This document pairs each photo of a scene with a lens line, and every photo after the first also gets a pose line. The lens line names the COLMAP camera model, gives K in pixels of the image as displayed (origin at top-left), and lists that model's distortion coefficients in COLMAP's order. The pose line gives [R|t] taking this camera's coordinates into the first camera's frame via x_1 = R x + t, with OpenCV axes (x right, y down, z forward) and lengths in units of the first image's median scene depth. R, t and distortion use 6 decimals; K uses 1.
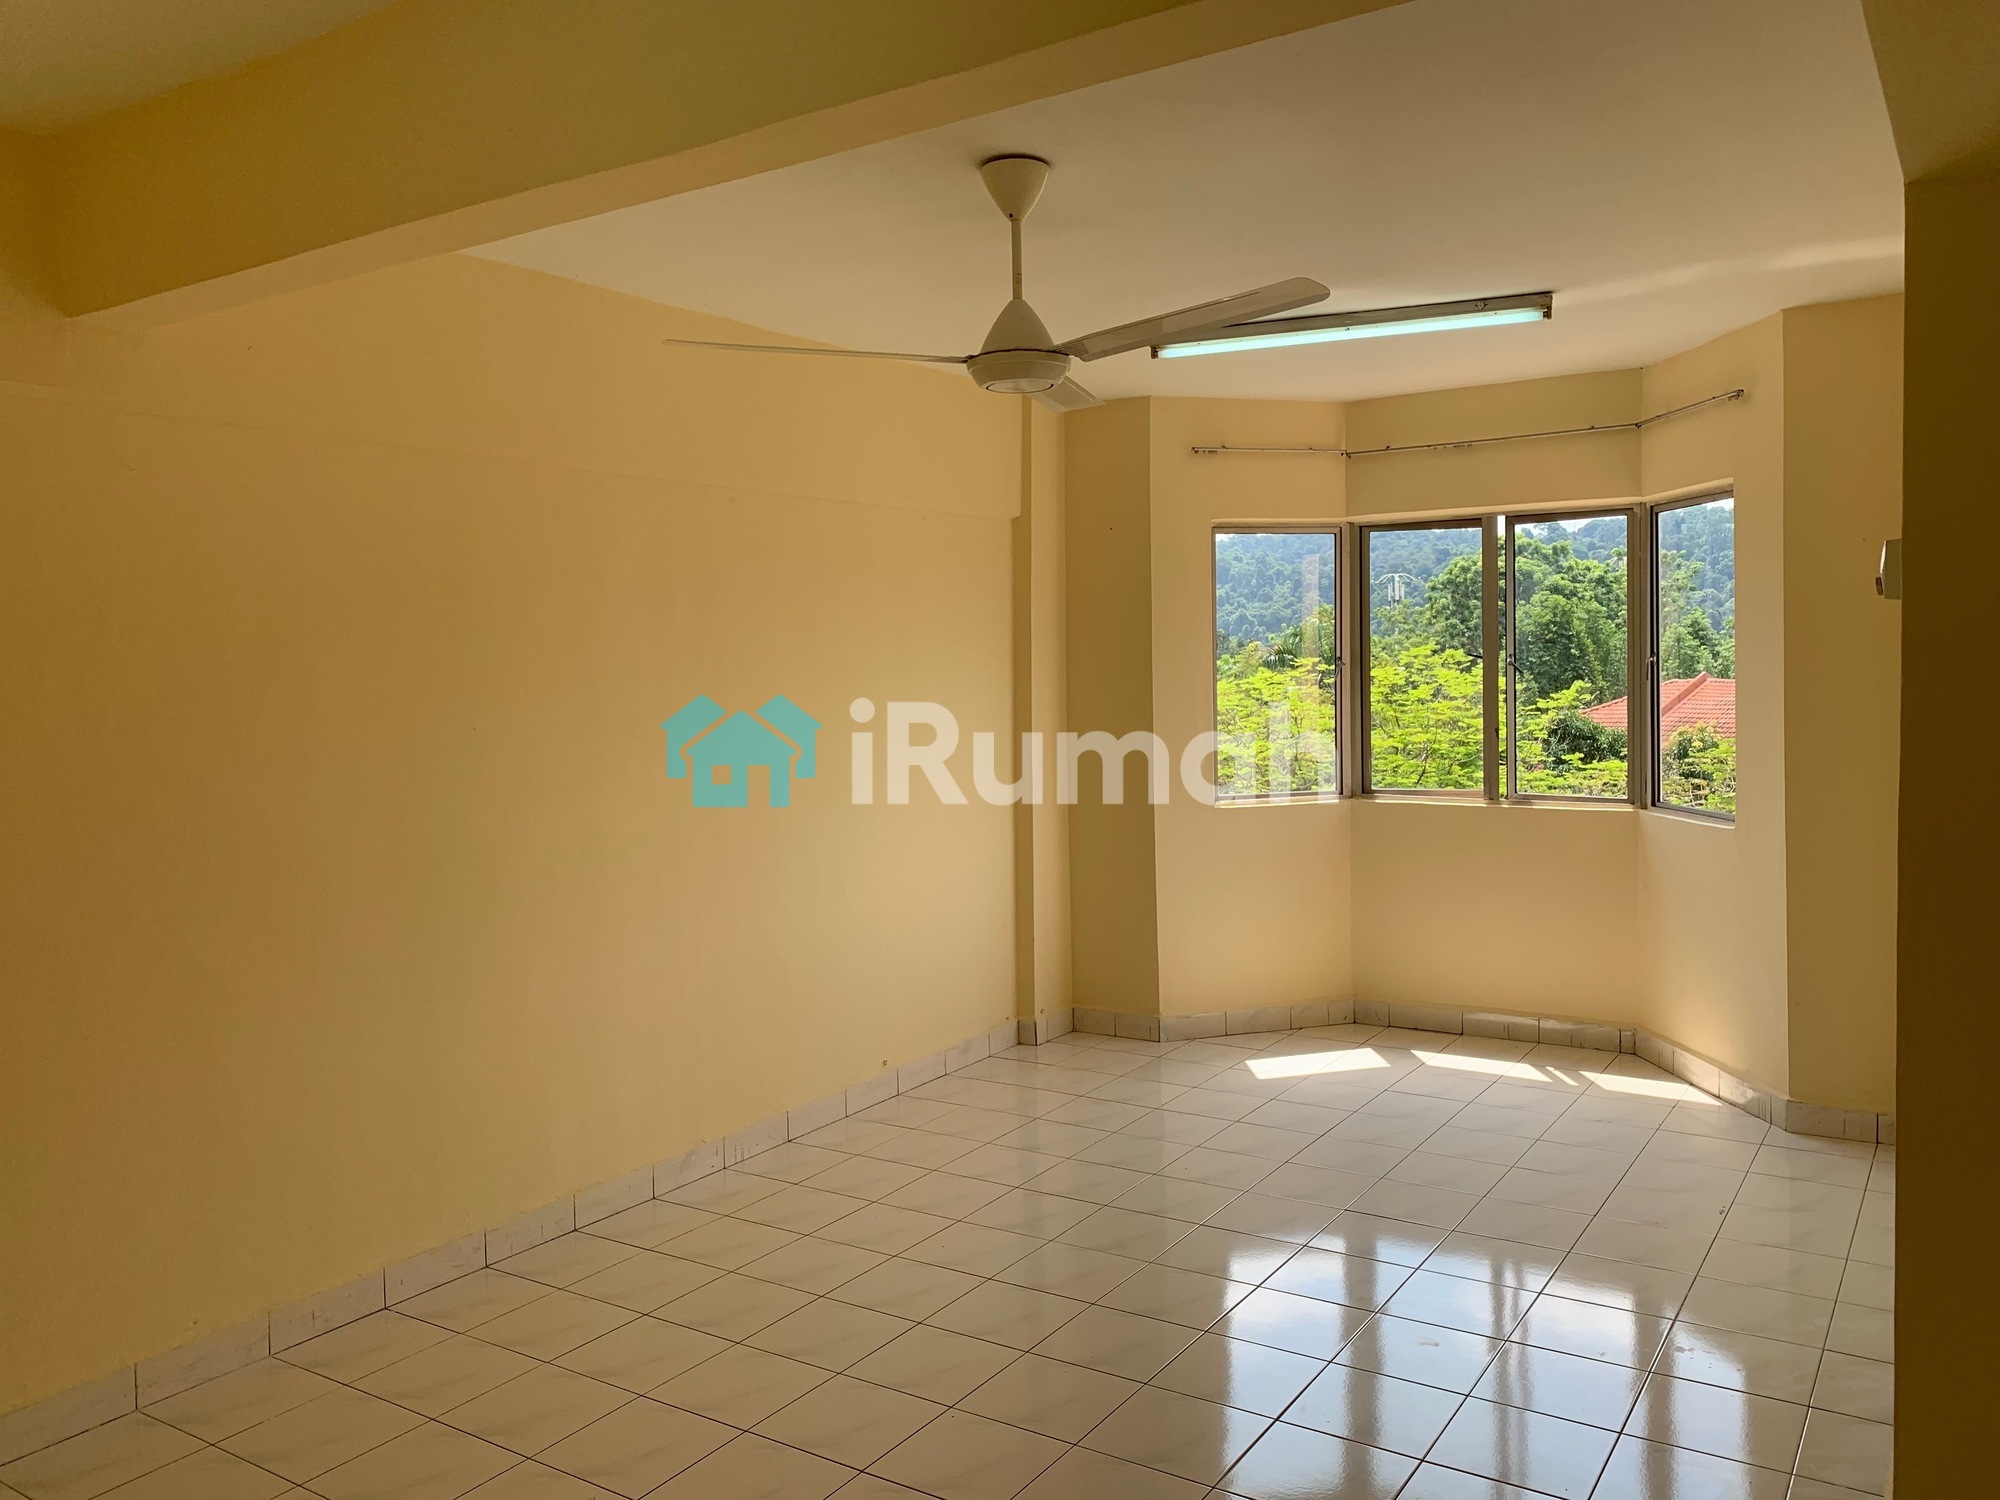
lens RADIAL K [[1530.8, 0, 980.6], [0, 1530.8, 756.6], [0, 0, 1]] dist [0.012396, 0.004270]
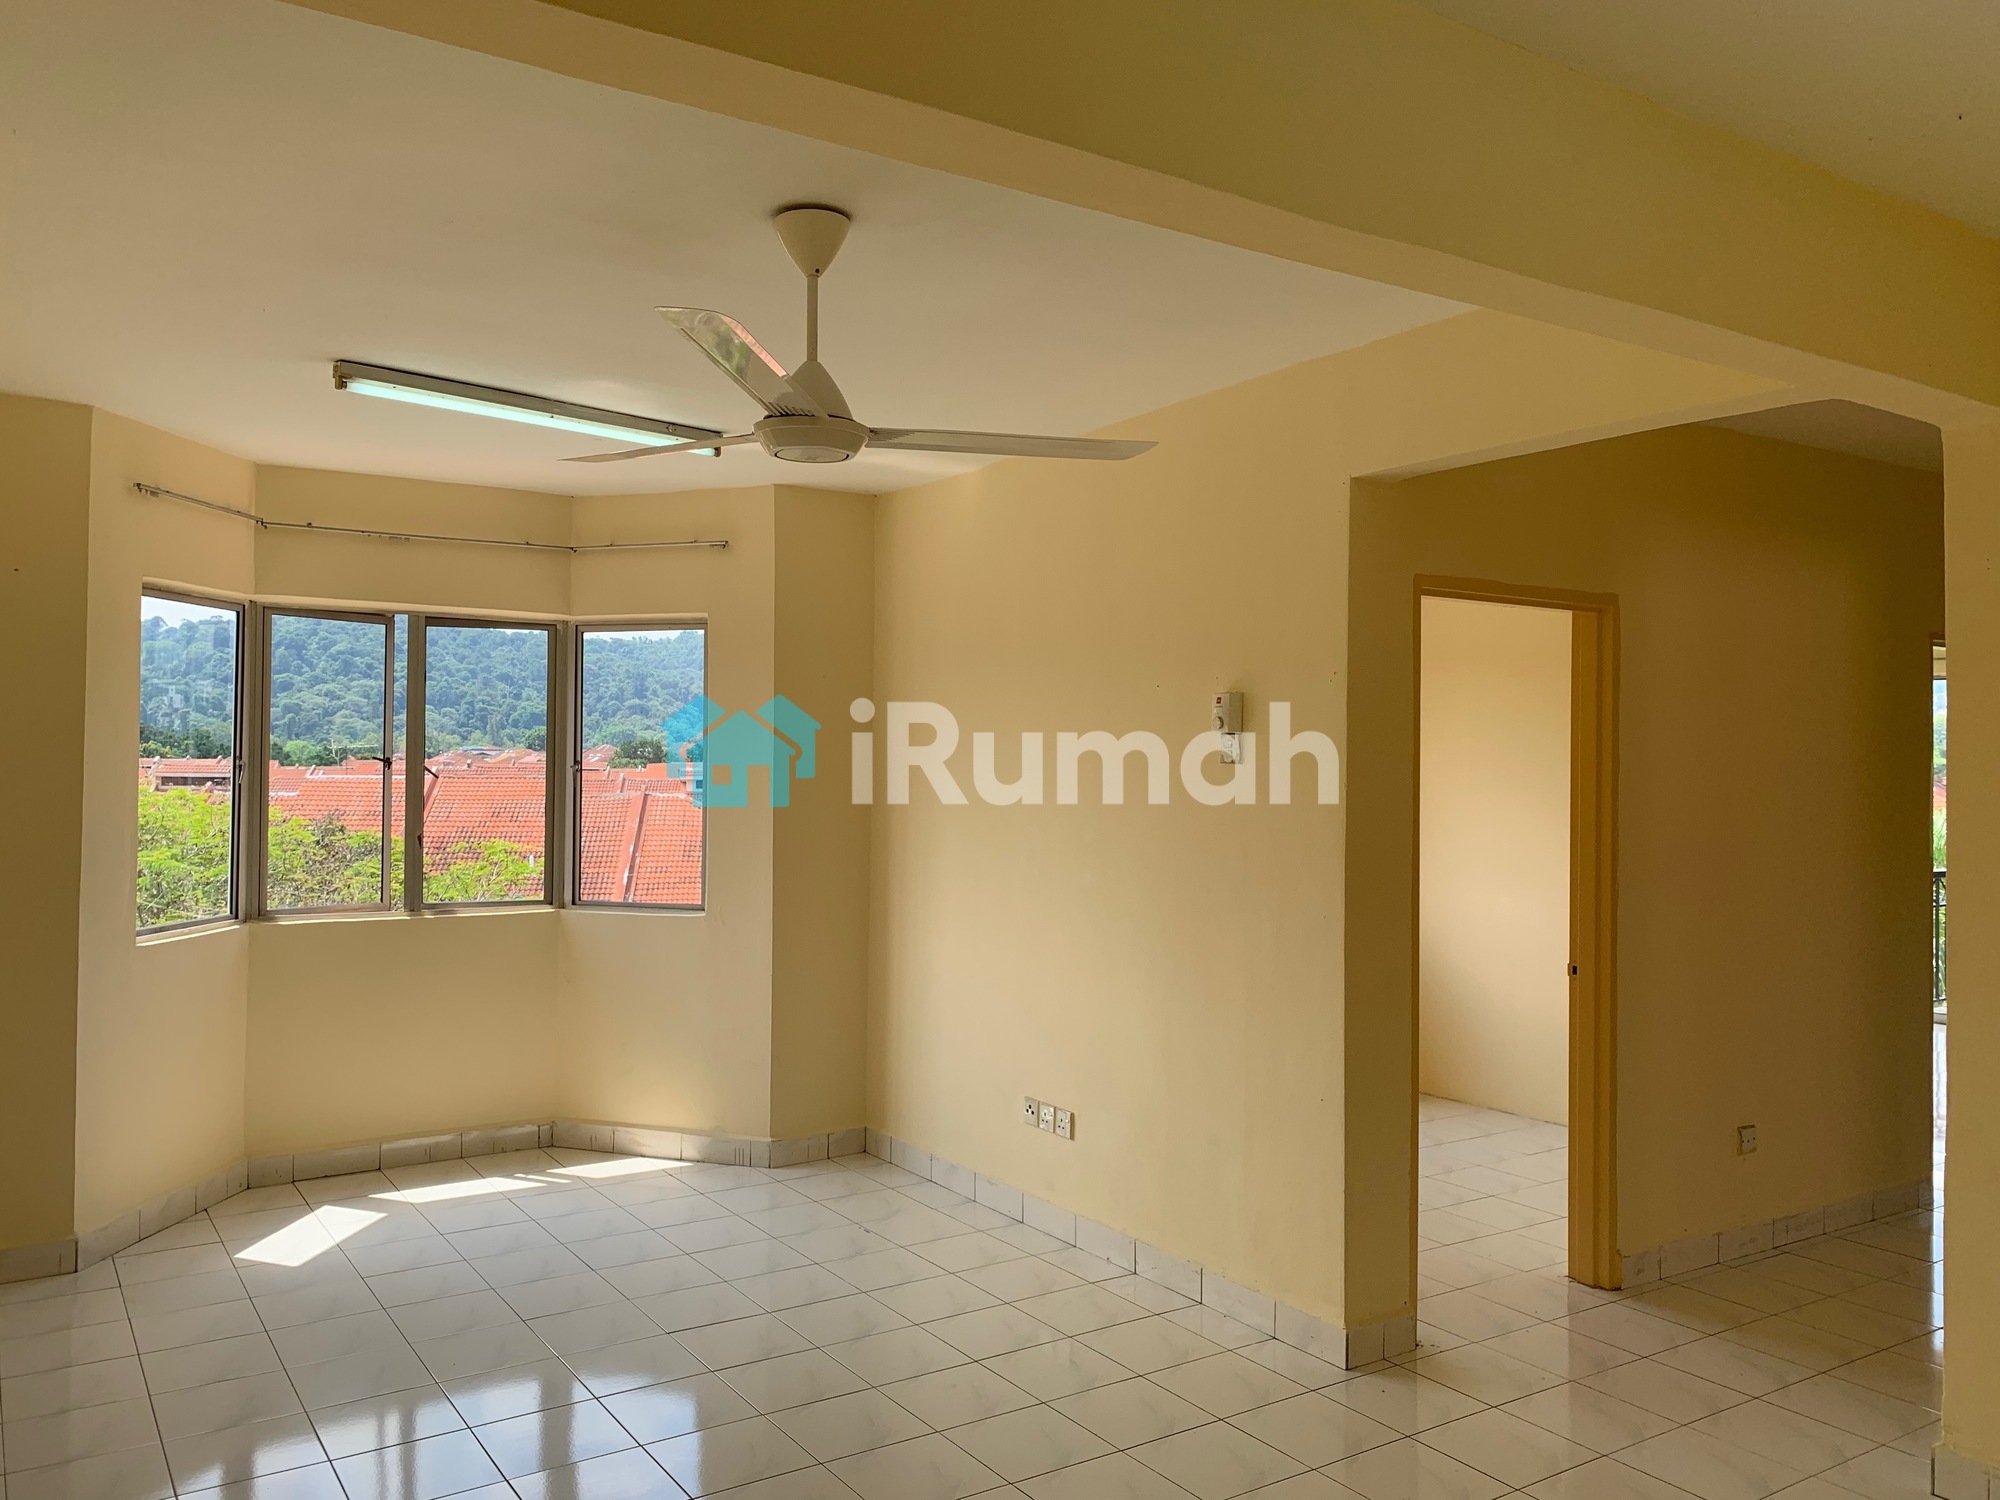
lens RADIAL K [[1530.8, 0, 998.6], [0, 1530.8, 753.5], [0, 0, 1]] dist [0.012396, 0.004270]
pose [[0.383545, 0.030531, 0.923017, -0.432414], [0.040614, 0.997929, -0.049885, -0.007394], [-0.922629, 0.056621, 0.381511, 0.315034]]
